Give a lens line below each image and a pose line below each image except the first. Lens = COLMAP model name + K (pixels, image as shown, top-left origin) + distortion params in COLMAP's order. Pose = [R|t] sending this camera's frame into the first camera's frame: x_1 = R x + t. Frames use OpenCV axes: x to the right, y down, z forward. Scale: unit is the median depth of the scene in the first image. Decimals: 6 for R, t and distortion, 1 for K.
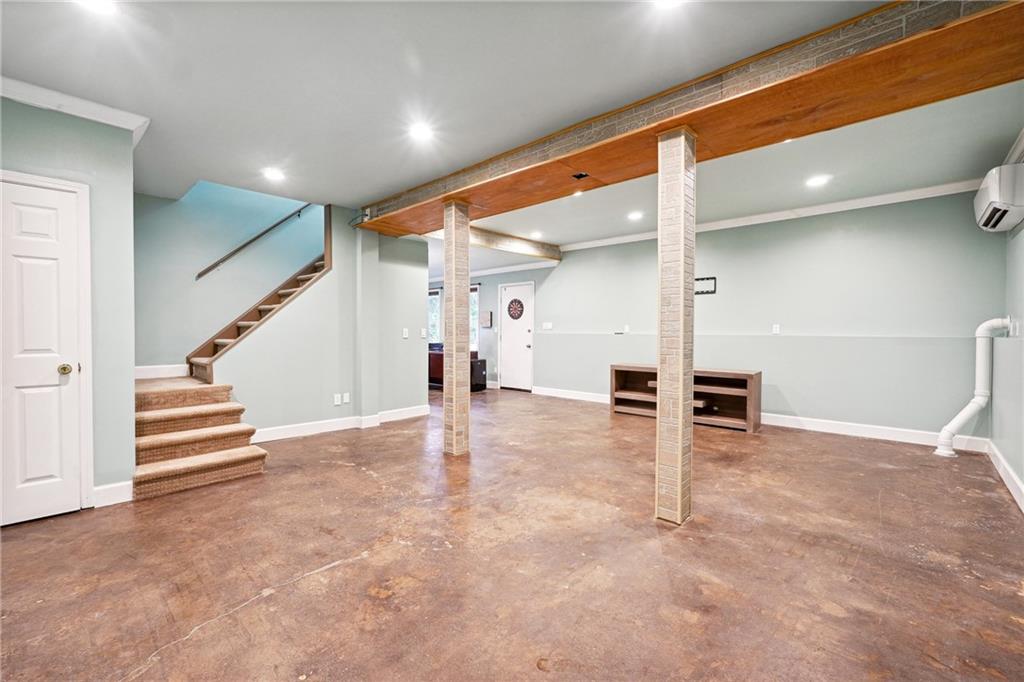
lens RADIAL K [[439.8, 0, 510.1], [0, 439.8, 341.0], [0, 0, 1]] dist [-0.003591, -0.000120]
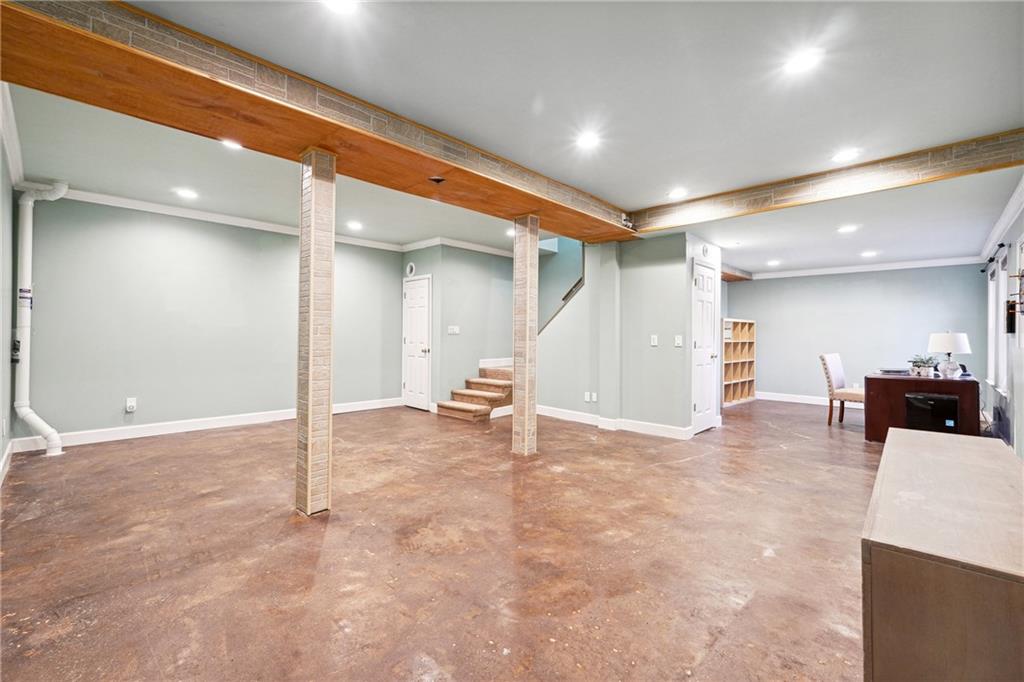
lens RADIAL K [[439.8, 0, 493.4], [0, 439.8, 332.9], [0, 0, 1]] dist [-0.003591, -0.000120]
pose [[-0.056756, -0.009719, -0.998341, 1.407908], [-0.029833, 0.999523, -0.008034, -0.032545], [0.997942, 0.029328, -0.057018, 1.476435]]
